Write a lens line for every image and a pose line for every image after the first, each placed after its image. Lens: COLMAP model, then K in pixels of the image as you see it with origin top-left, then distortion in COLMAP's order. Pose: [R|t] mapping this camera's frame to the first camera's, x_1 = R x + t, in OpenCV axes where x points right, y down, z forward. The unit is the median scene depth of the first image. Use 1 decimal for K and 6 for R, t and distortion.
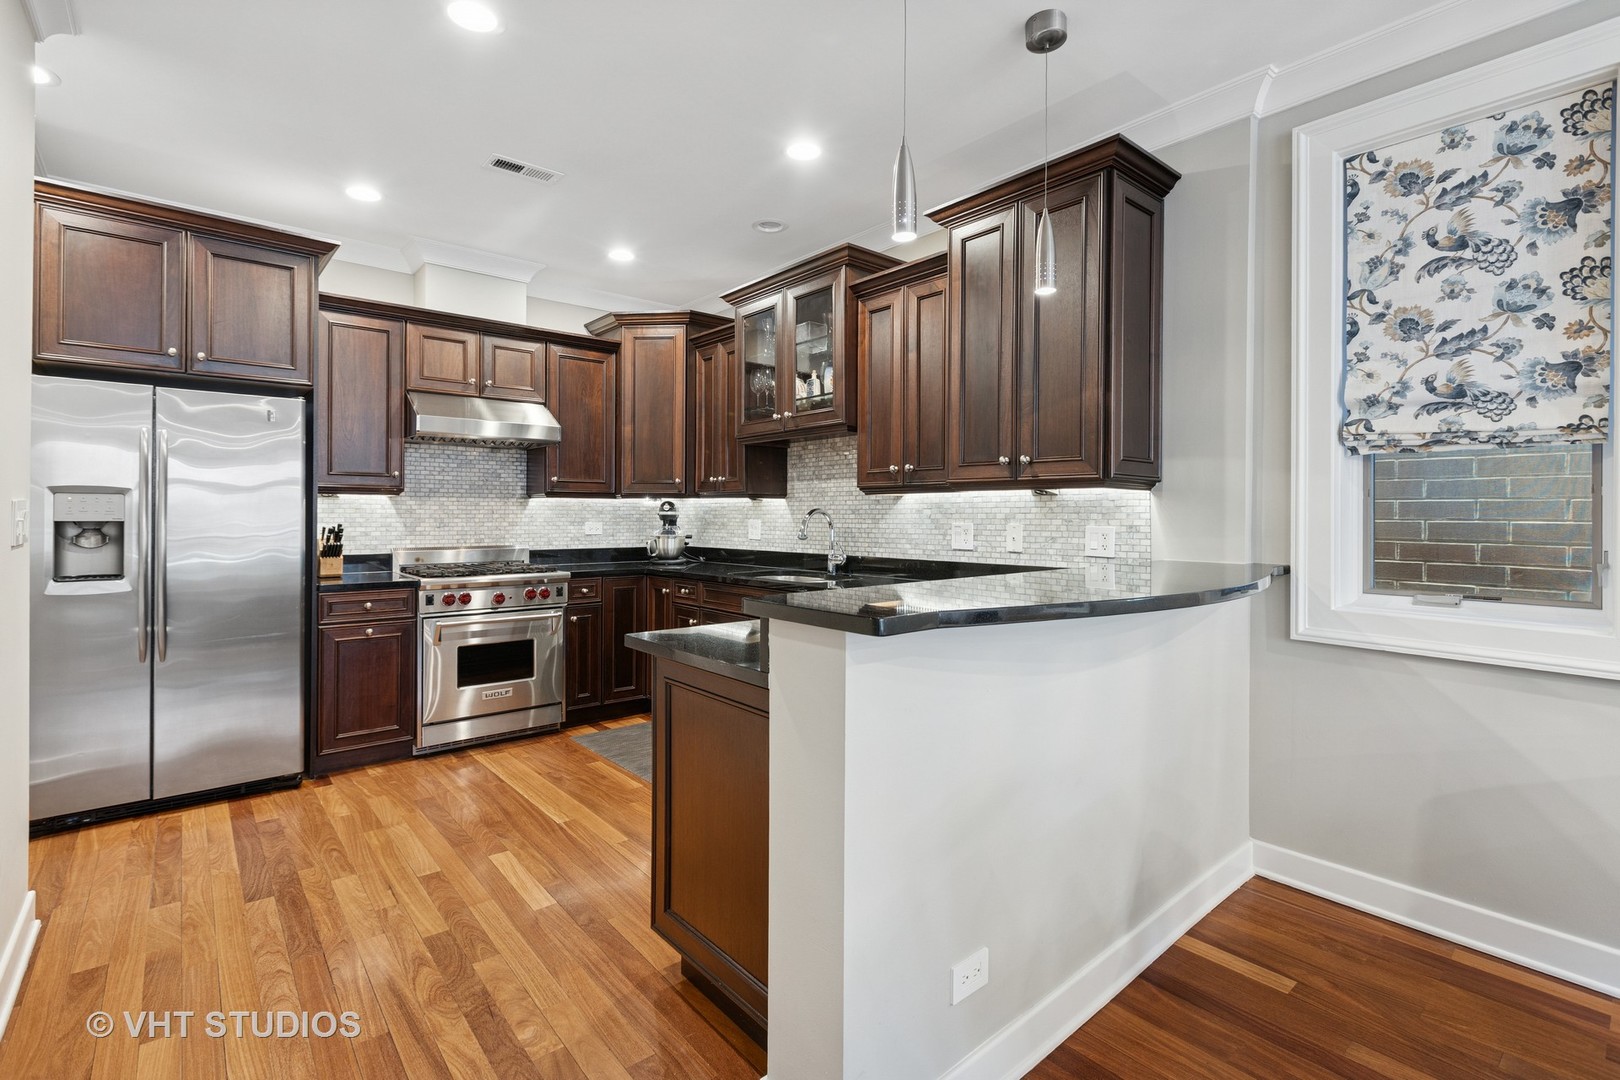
lens RADIAL K [[730.3, 0, 783.2], [0, 730.3, 510.9], [0, 0, 1]] dist [-0.000732, -0.000653]
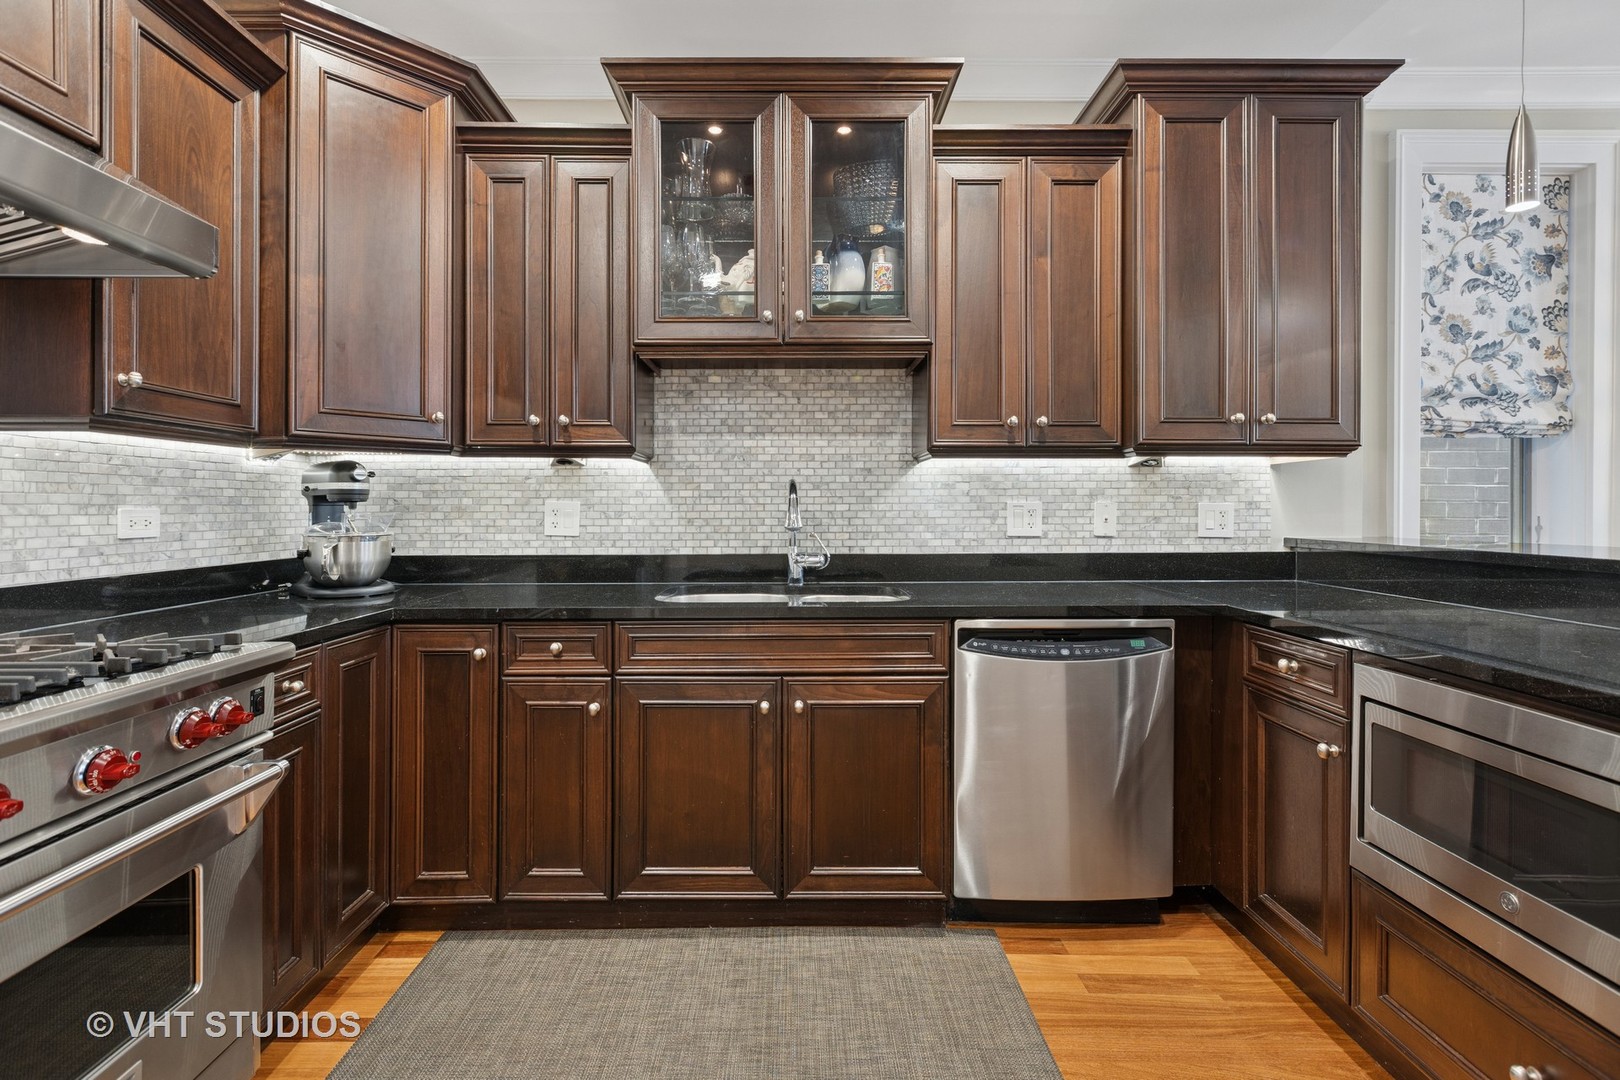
lens RADIAL K [[747.3, 0, 797.7], [0, 747.3, 505.1], [0, 0, 1]] dist [0.002106, -0.000184]
pose [[0.631651, 0.000300, 0.775253, -0.812818], [-0.002030, 0.999997, 0.001268, 0.032626], [-0.775250, -0.002375, 0.631650, 1.129896]]
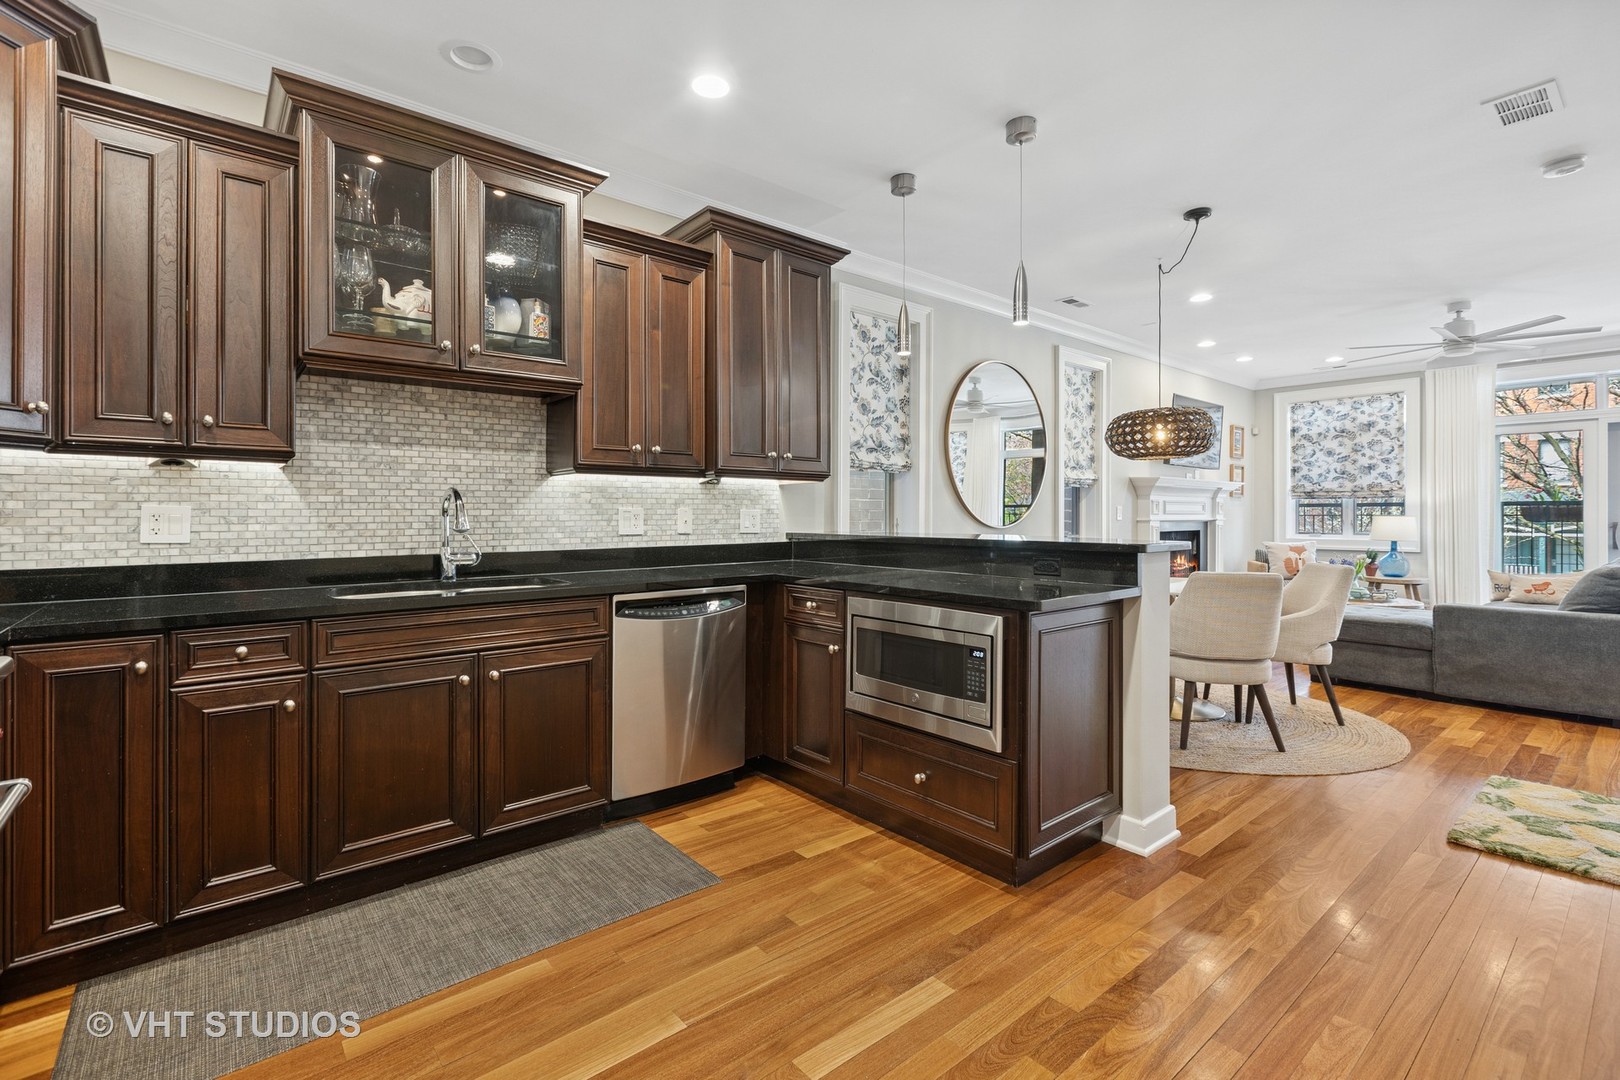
lens RADIAL K [[734.0, 0, 797.2], [0, 734.0, 512.0], [0, 0, 1]] dist [0.002152, -0.000340]
pose [[-0.003421, 0.001627, 0.999993, -1.220211], [-0.003401, 0.999993, -0.001639, 0.037242], [-0.999988, -0.003407, -0.003416, 1.266614]]
